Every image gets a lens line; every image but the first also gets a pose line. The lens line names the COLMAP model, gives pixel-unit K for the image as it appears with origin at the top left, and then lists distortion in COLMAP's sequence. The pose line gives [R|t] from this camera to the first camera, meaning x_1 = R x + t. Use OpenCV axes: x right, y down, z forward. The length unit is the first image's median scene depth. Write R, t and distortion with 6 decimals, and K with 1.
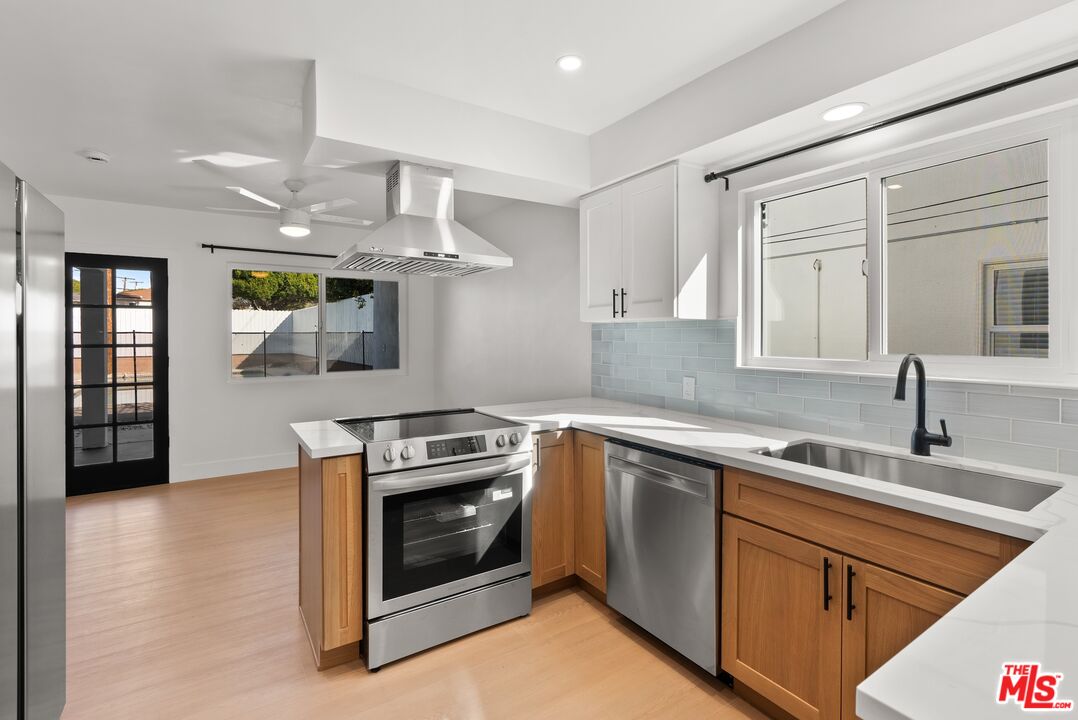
lens RADIAL K [[496.2, 0, 536.8], [0, 496.2, 336.5], [0, 0, 1]] dist [-0.009541, 0.000319]
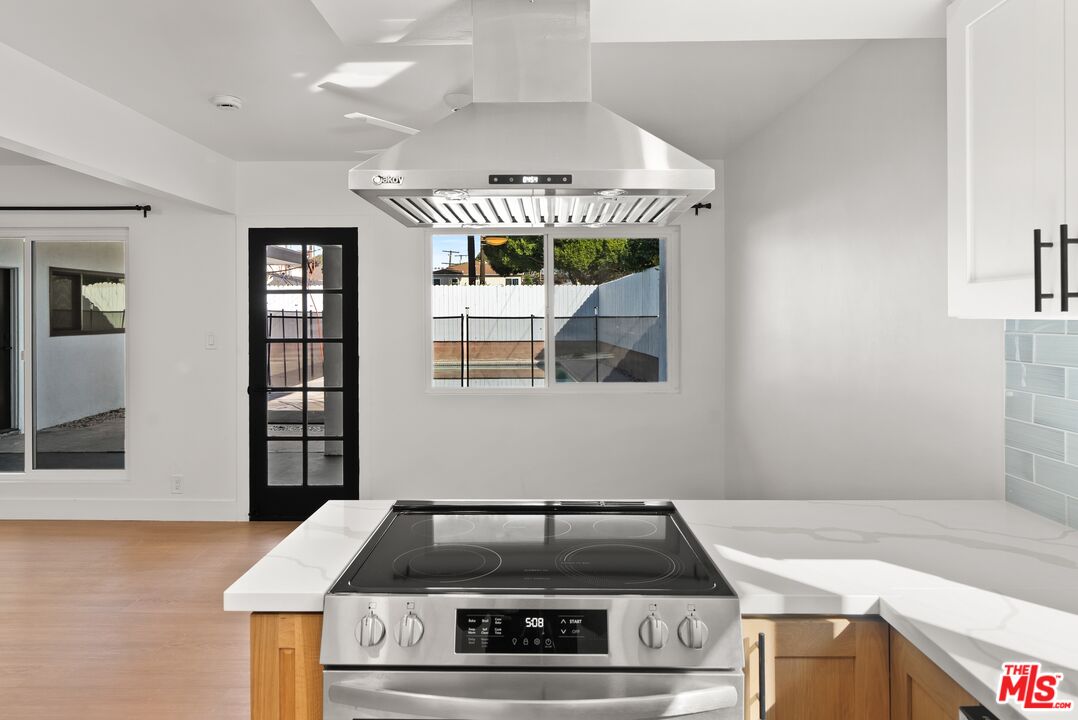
lens RADIAL K [[700.0, 0, 534.6], [0, 700.0, 313.7], [0, 0, 1]] dist [0.000647, 0.001443]
pose [[0.833432, -0.000444, -0.552622, 0.144391], [-0.001260, 0.999996, -0.002705, -0.037476], [0.552621, 0.002951, 0.833428, 0.435558]]
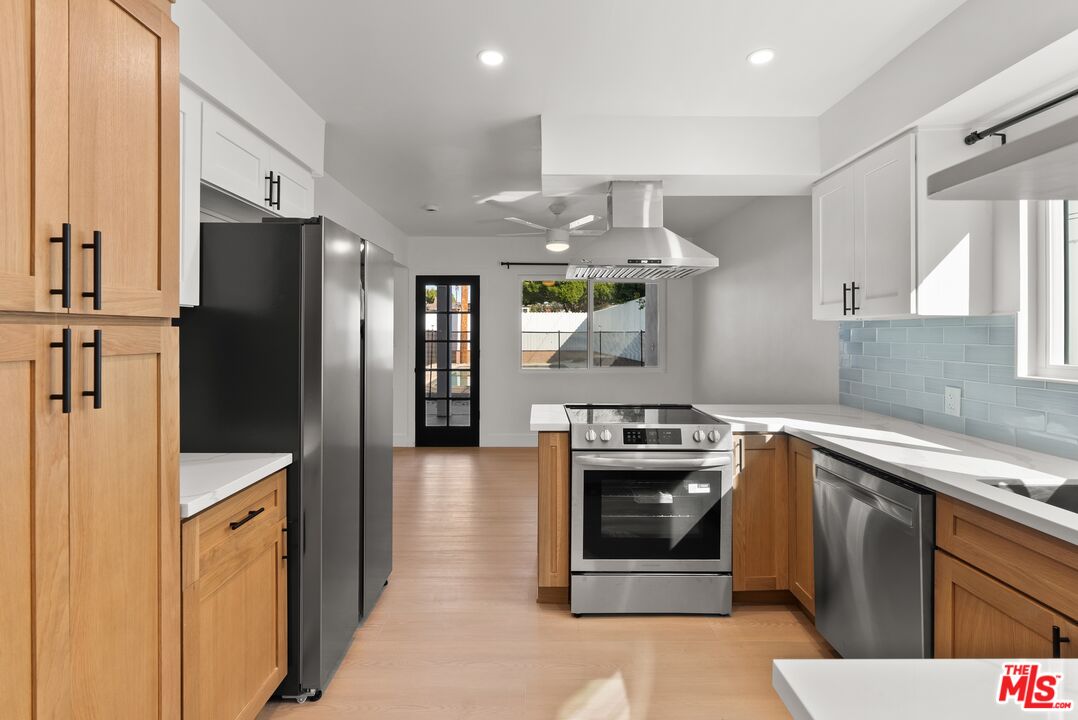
lens RADIAL K [[498.5, 0, 544.0], [0, 498.5, 331.4], [0, 0, 1]] dist [-0.002290, 0.000759]
pose [[0.843109, 0.000555, -0.537742, 0.195998], [-0.005478, 0.999956, -0.007555, 0.000808], [0.537714, 0.009316, 0.843076, -0.046672]]
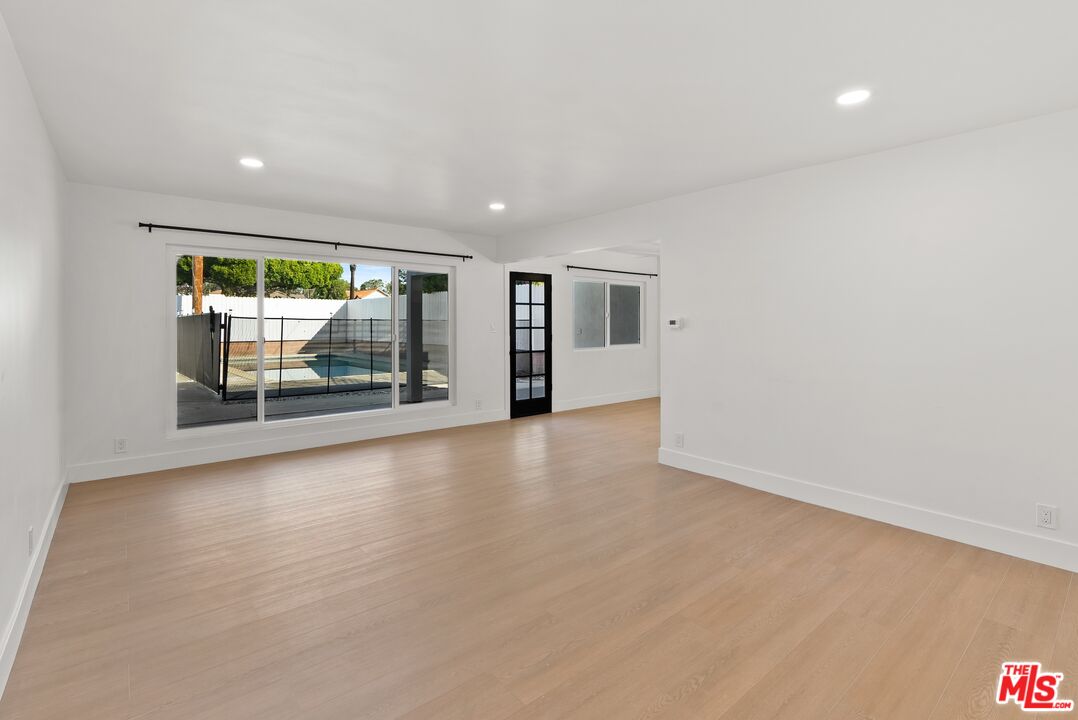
lens RADIAL K [[496.2, 0, 536.8], [0, 496.2, 336.5], [0, 0, 1]] dist [-0.009541, 0.000319]
pose [[0.992098, -0.000688, 0.125460, -1.772898], [-0.002376, 0.999703, 0.024266, 0.010954], [-0.125439, -0.024372, 0.991802, -1.096209]]
